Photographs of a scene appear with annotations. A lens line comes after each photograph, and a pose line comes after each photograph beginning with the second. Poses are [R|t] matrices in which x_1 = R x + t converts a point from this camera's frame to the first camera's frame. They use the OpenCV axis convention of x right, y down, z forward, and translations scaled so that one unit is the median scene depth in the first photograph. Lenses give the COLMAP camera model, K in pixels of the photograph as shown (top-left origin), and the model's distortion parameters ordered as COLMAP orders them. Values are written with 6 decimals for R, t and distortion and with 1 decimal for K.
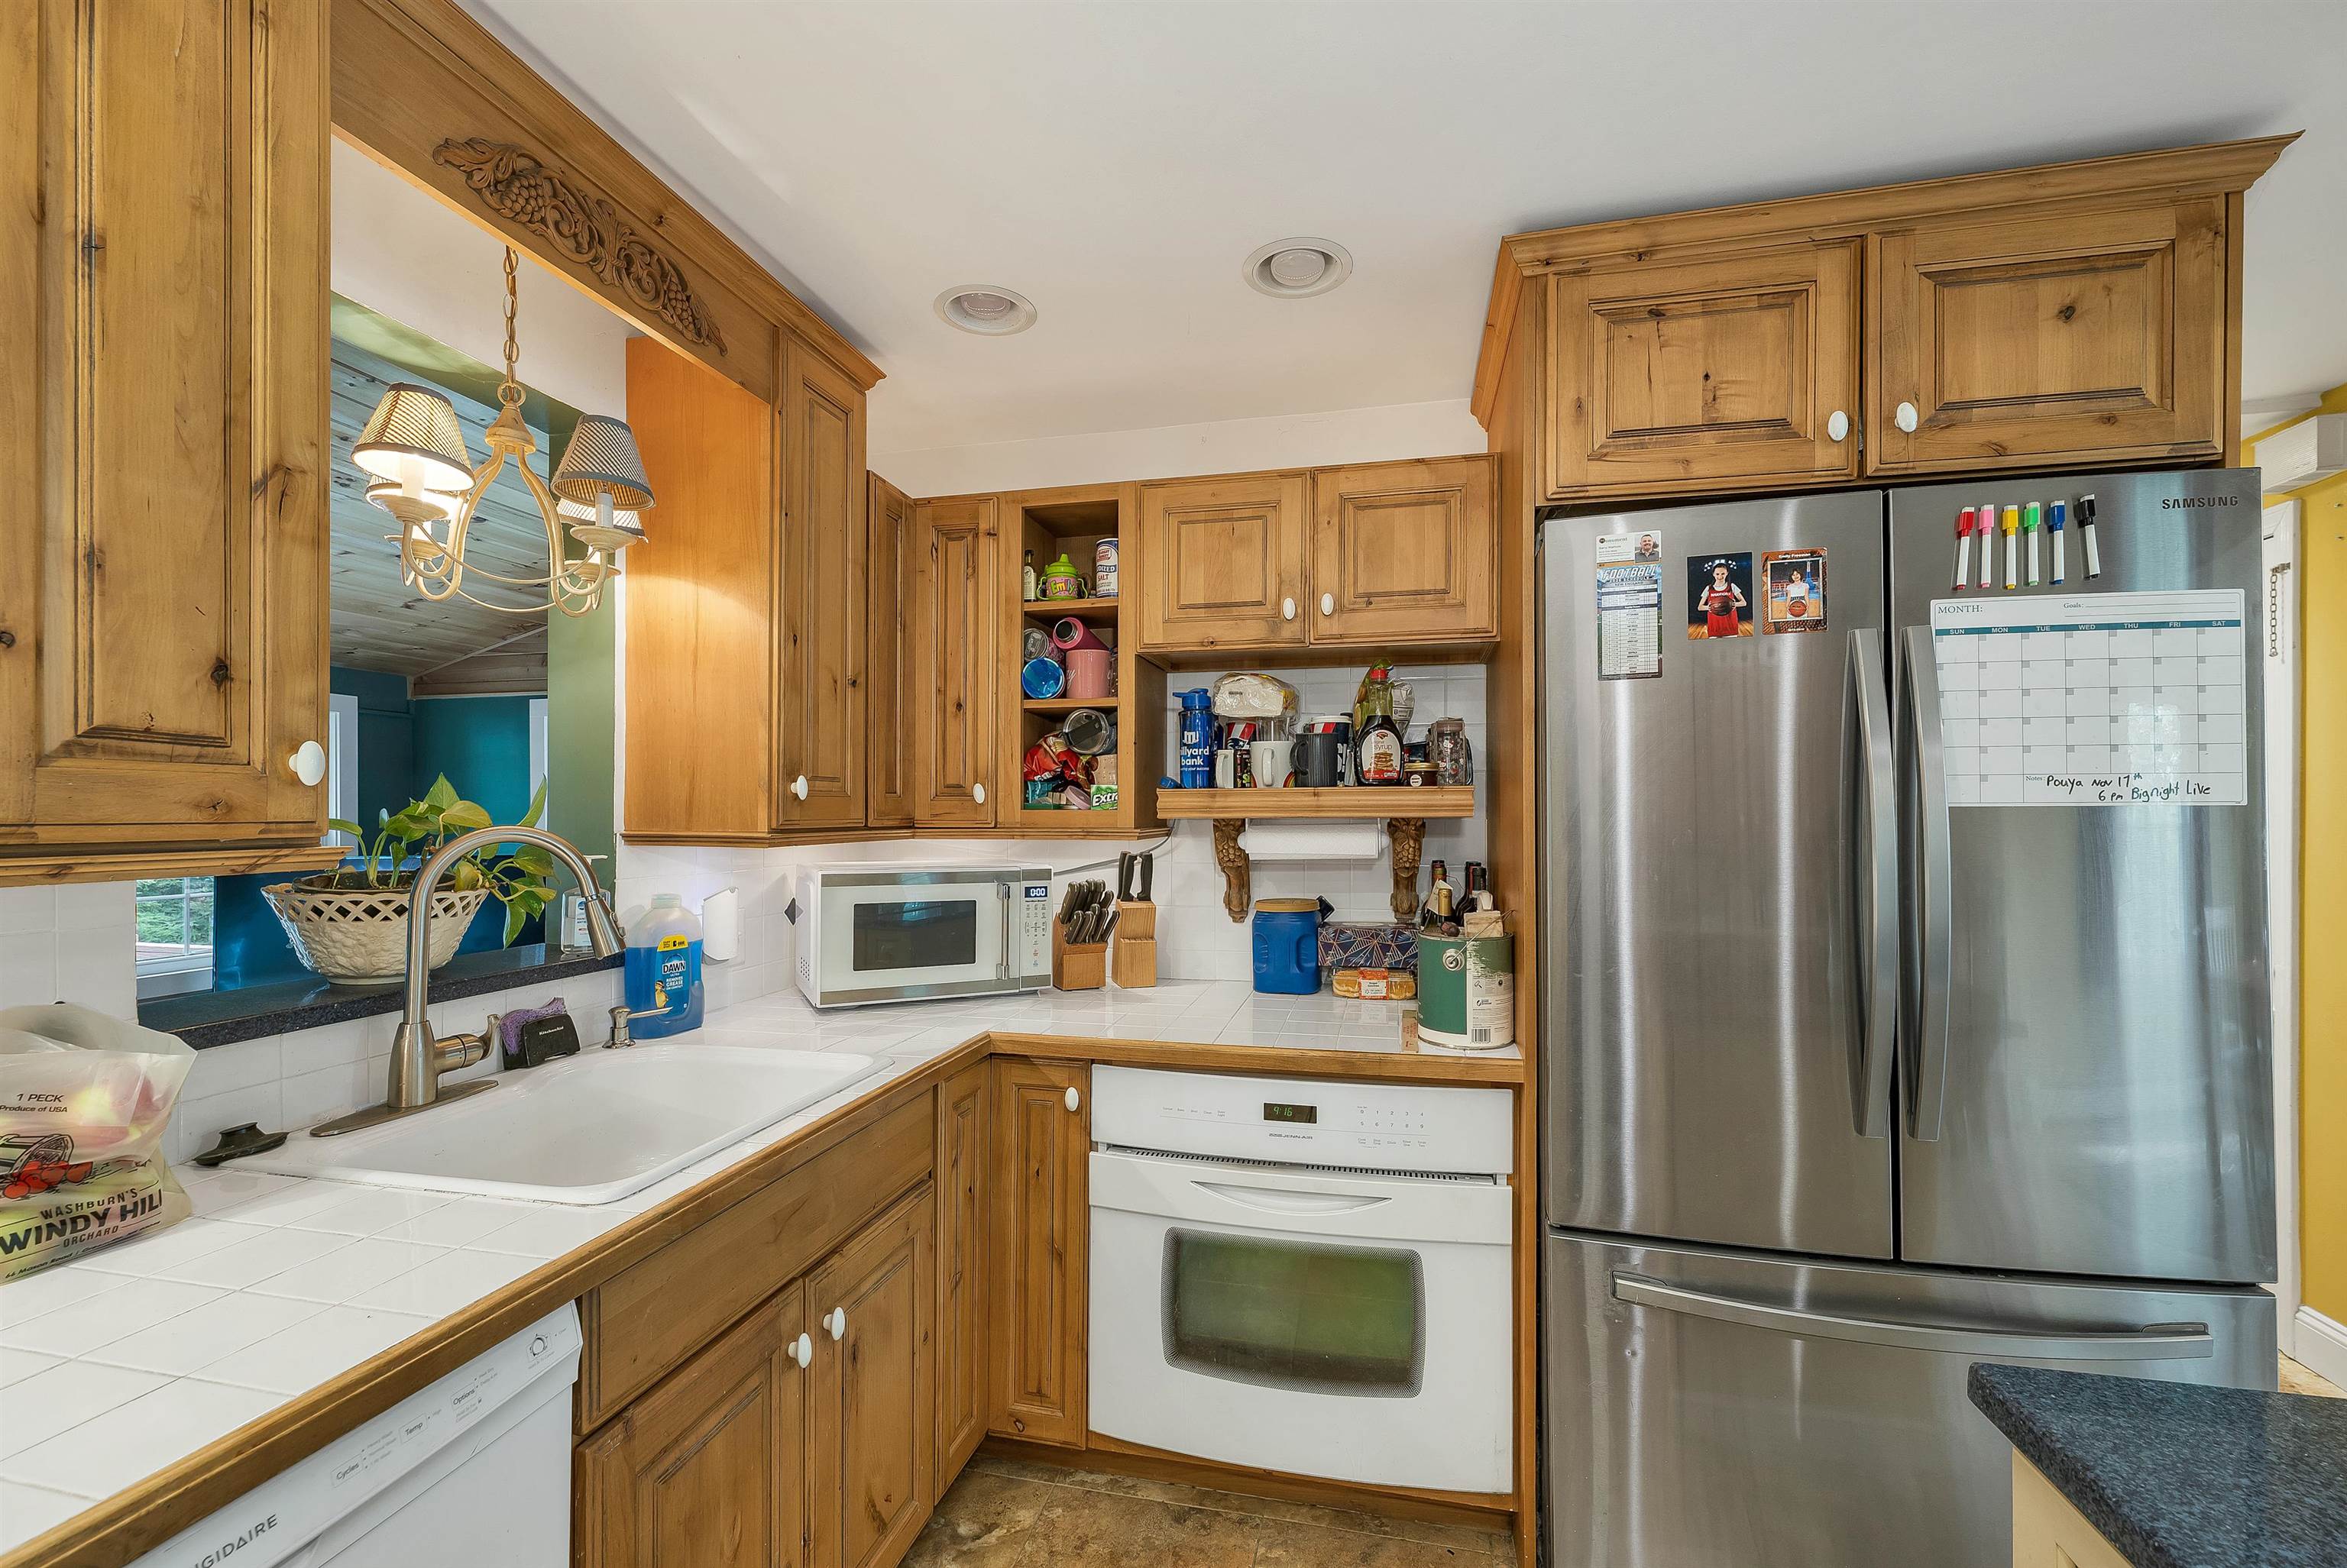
lens RADIAL K [[982.1, 0, 1173.2], [0, 982.1, 797.2], [0, 0, 1]] dist [0.001675, 0.000289]
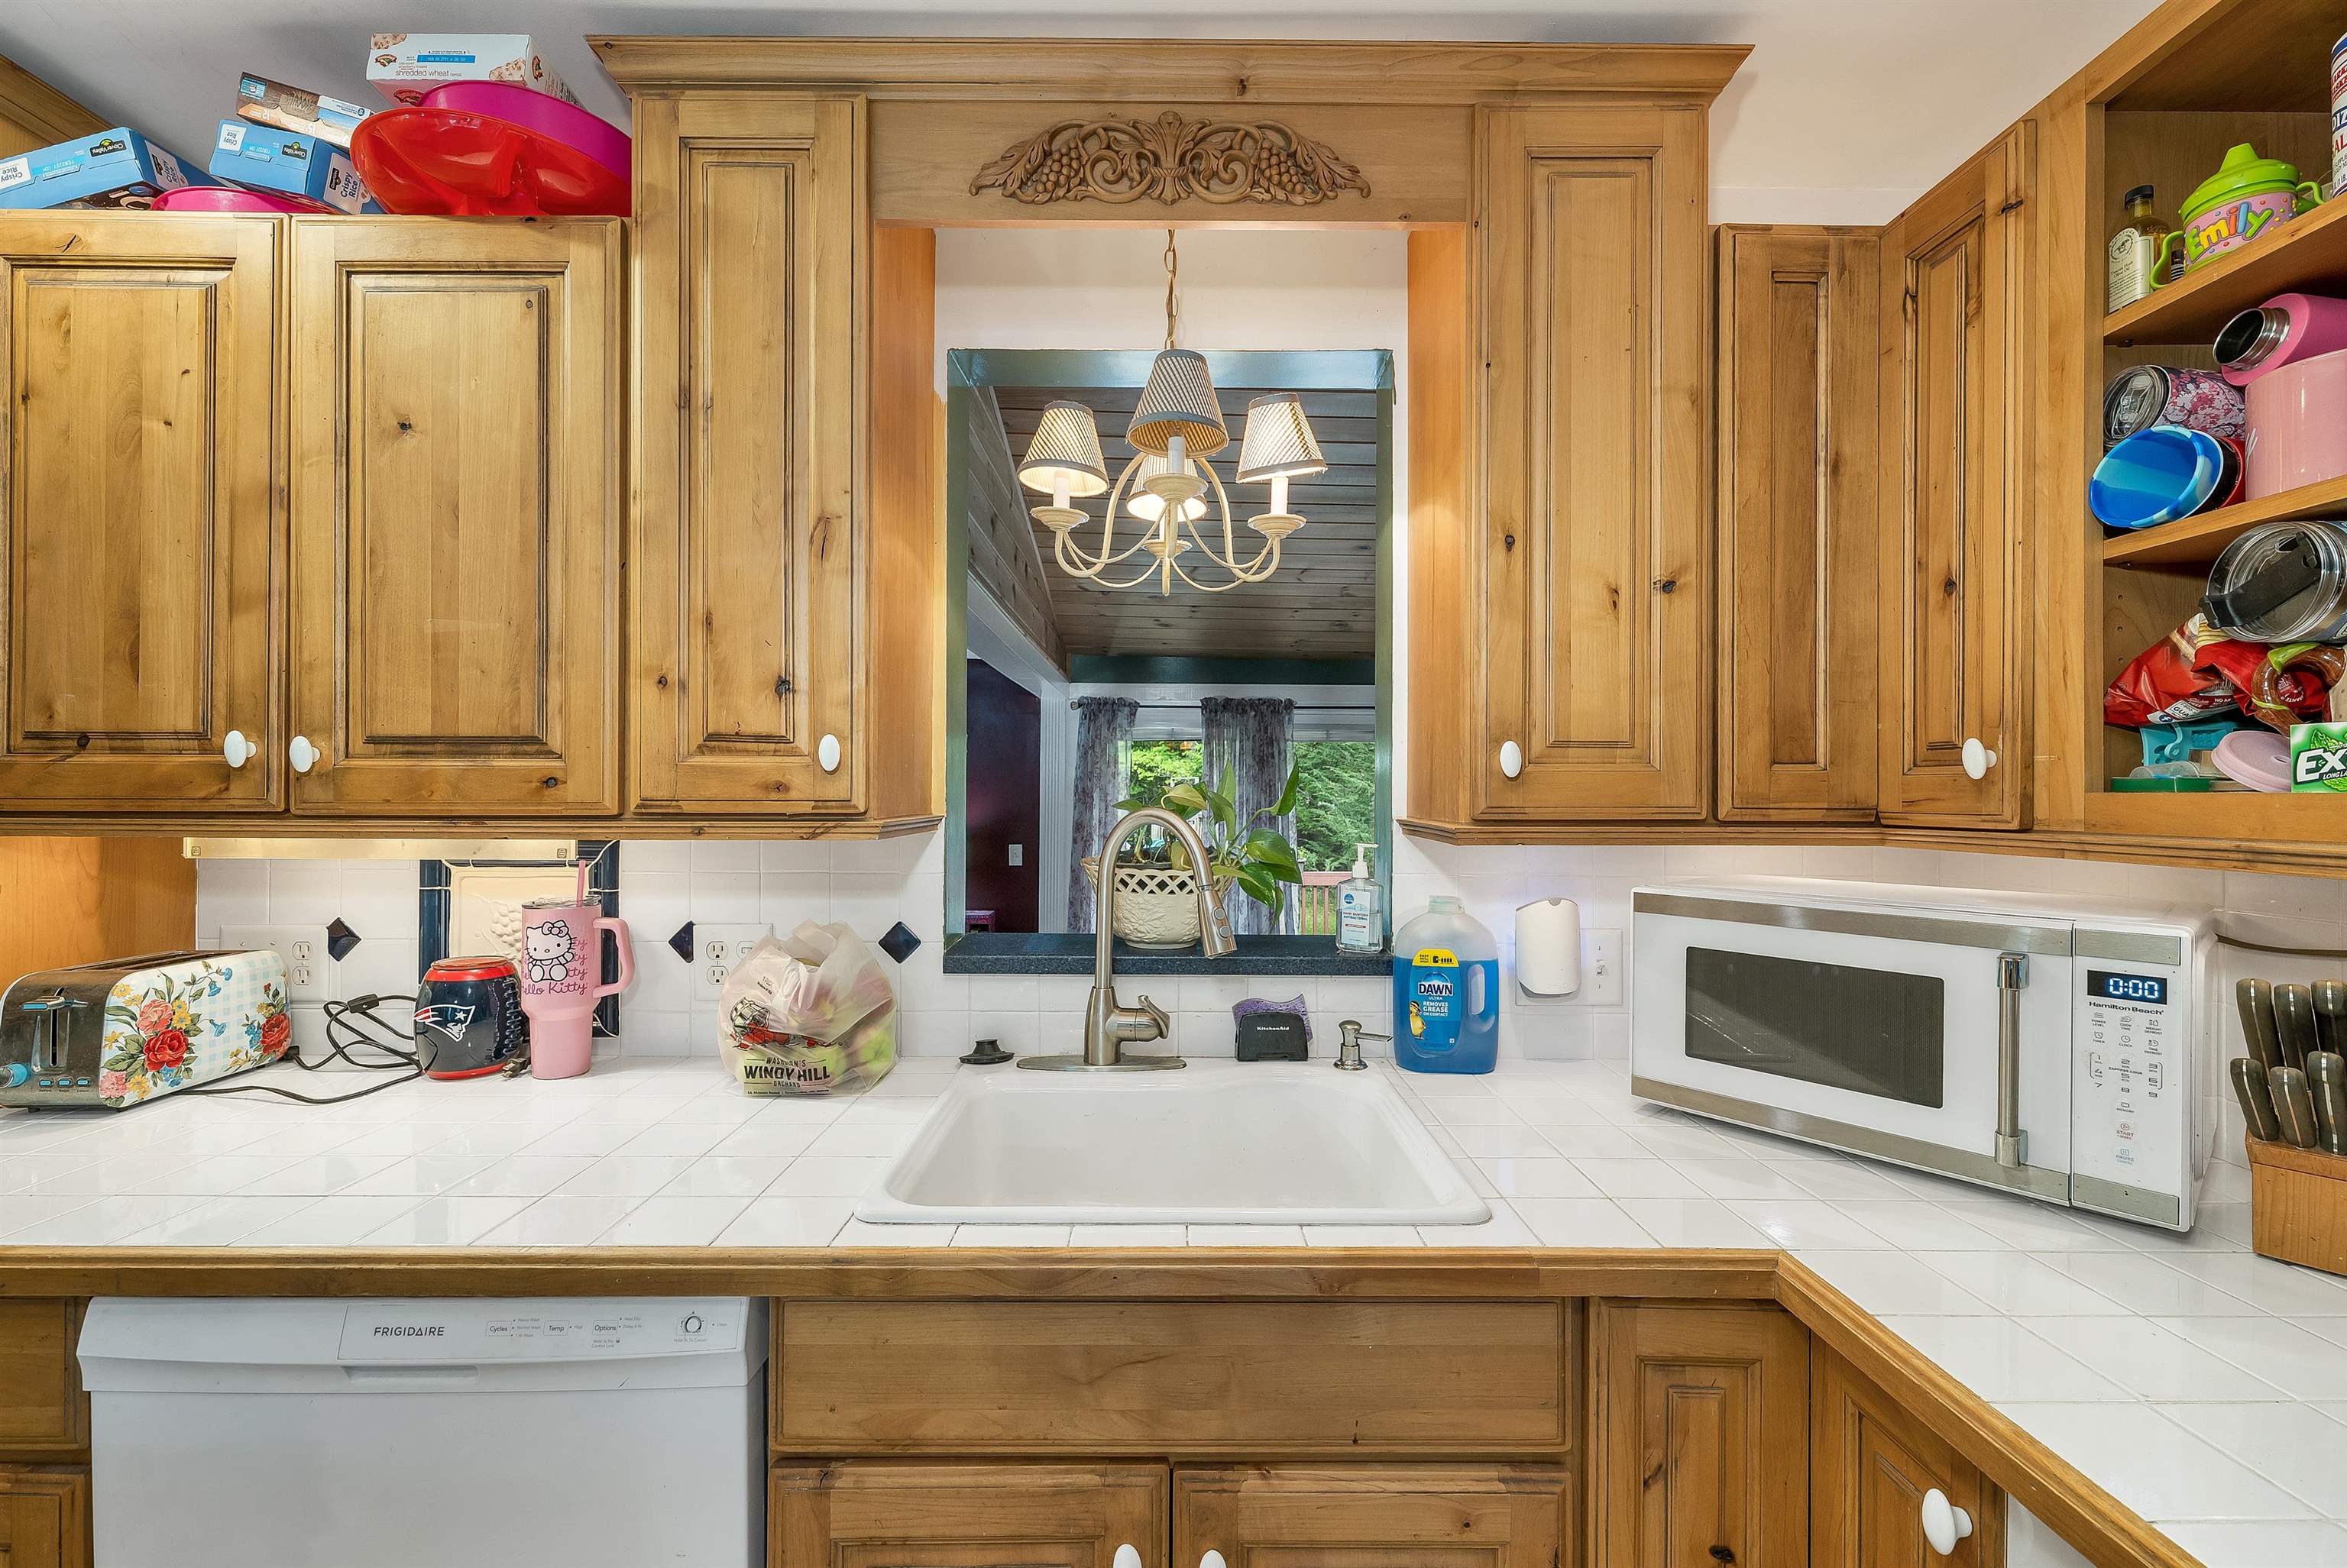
lens RADIAL K [[958.9, 0, 1173.5], [0, 958.9, 784.0], [0, 0, 1]] dist [0.001435, 0.000312]
pose [[0.227274, -0.010436, -0.973775, 0.206400], [0.010731, 0.999909, -0.008211, 0.010255], [0.973772, -0.008584, 0.227365, 0.614149]]
